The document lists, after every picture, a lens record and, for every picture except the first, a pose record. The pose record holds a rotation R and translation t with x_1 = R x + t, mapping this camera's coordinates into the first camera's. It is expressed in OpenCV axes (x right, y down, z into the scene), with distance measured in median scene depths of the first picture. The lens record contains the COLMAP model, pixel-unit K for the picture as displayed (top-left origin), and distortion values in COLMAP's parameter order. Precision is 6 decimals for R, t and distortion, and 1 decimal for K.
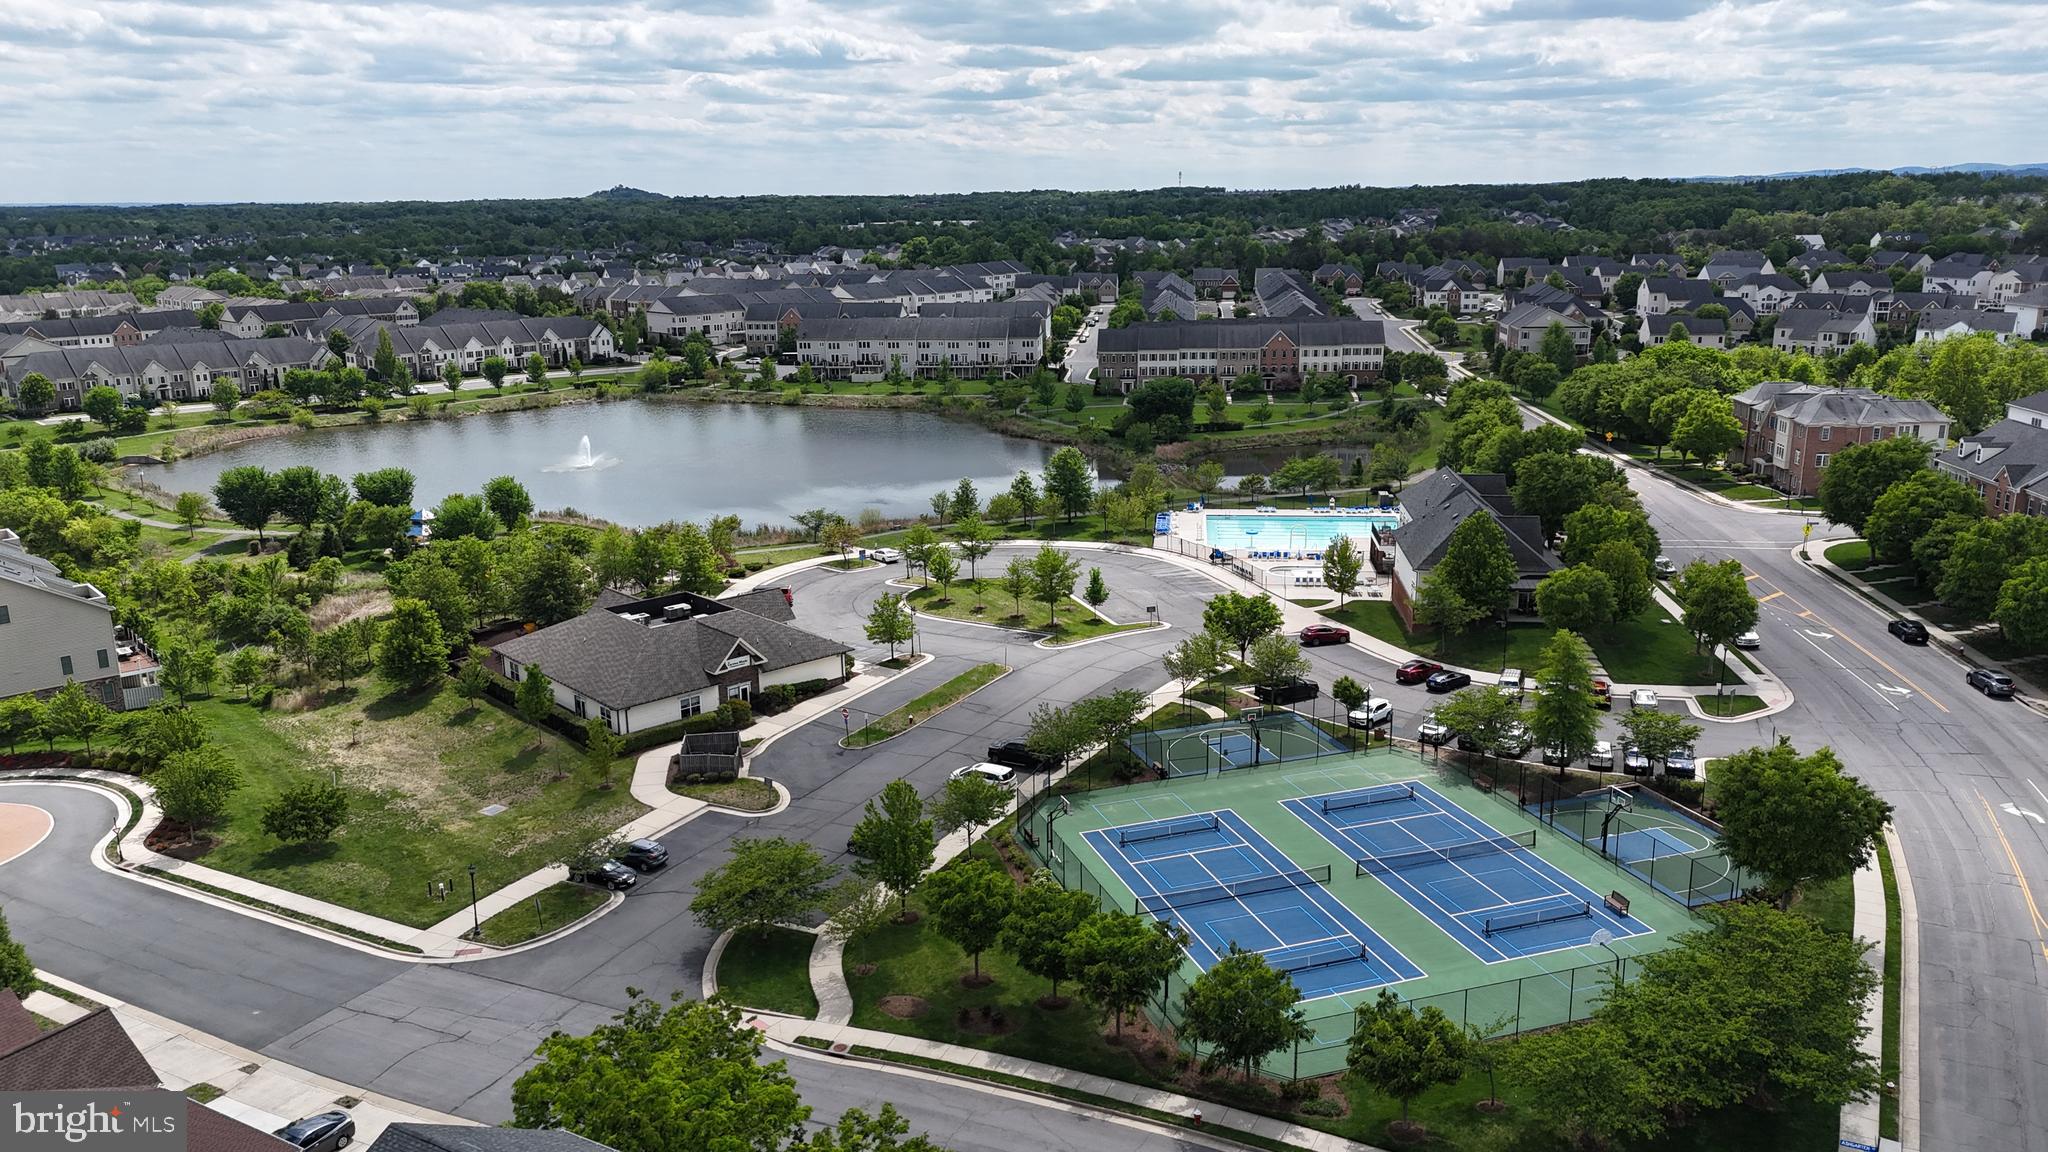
lens RADIAL K [[1495.6, 0, 1024.0], [0, 1495.6, 576.0], [0, 0, 1]] dist [0.086175, -0.100416]
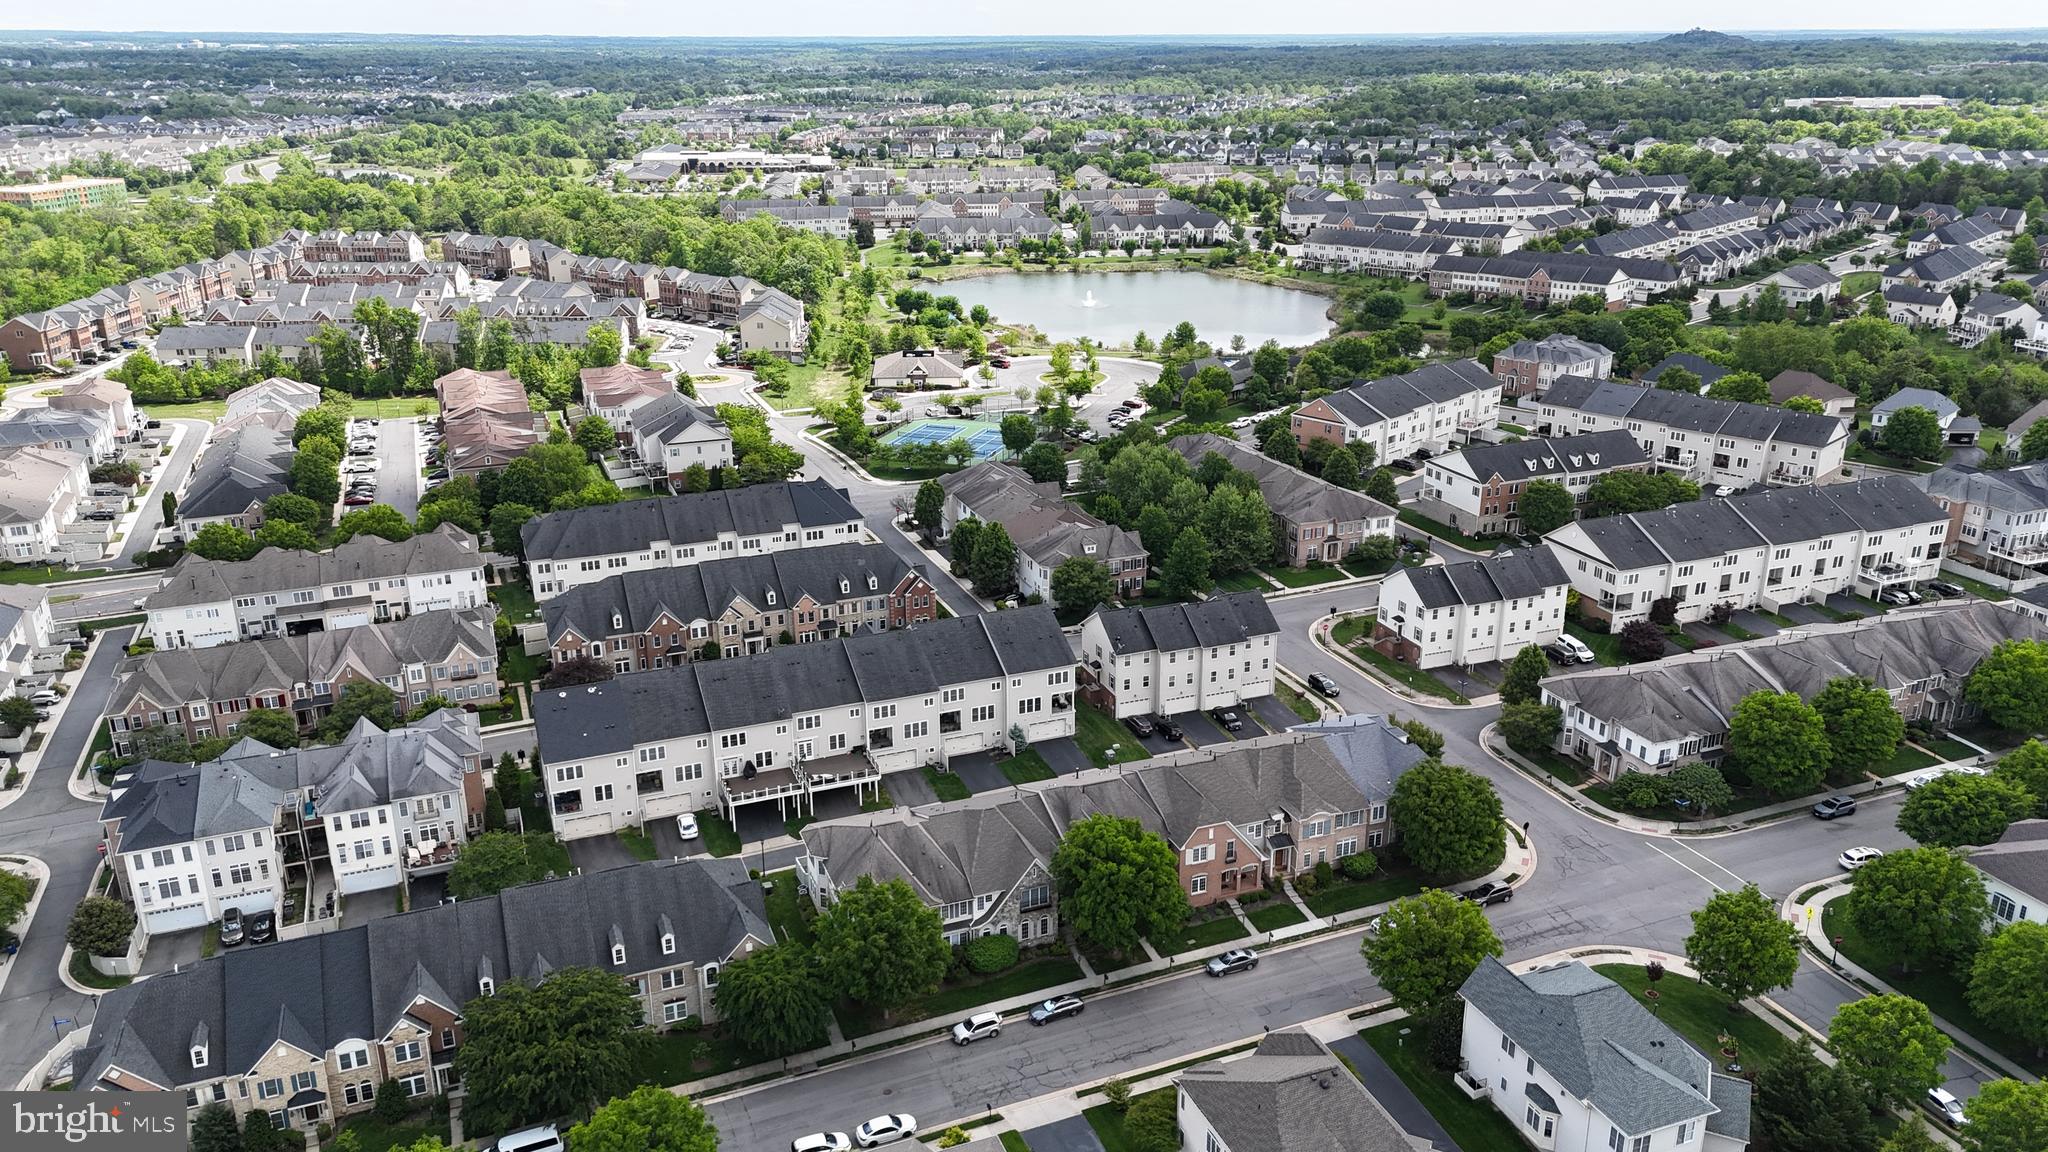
lens RADIAL K [[1495.6, 0, 1024.0], [0, 1495.6, 576.0], [0, 0, 1]] dist [0.086175, -0.100416]
pose [[0.774034, 0.224265, -0.592095, 0.727552], [-0.162194, 0.974196, 0.156959, -0.019874], [0.612017, -0.025457, 0.790435, -0.494101]]
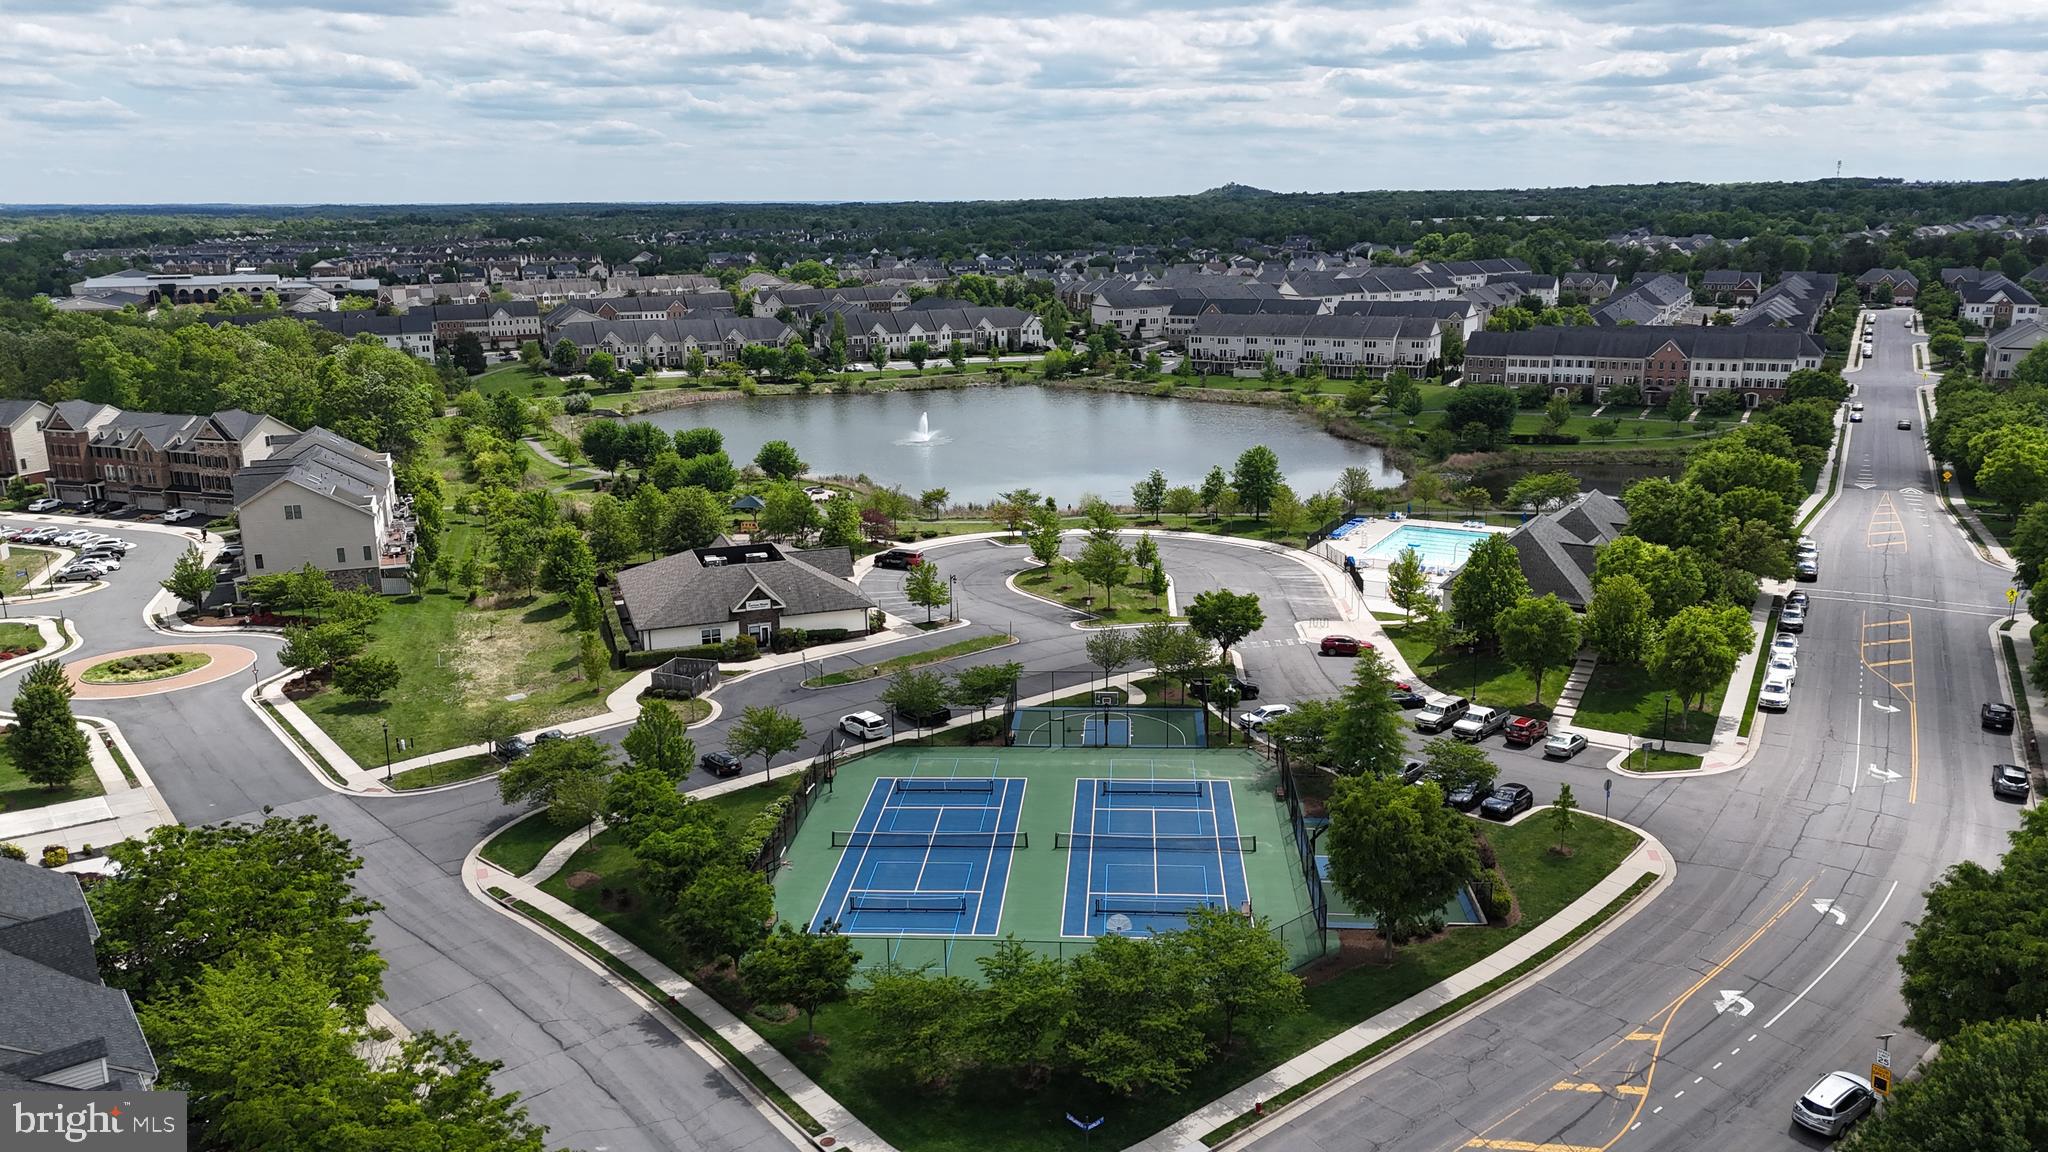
lens RADIAL K [[1495.6, 0, 1024.0], [0, 1495.6, 576.0], [0, 0, 1]] dist [0.086175, -0.100416]
pose [[0.922096, 0.096697, -0.374686, 0.168099], [-0.095716, 0.995181, 0.021275, -0.003183], [0.374937, 0.016246, 0.926908, 0.004805]]
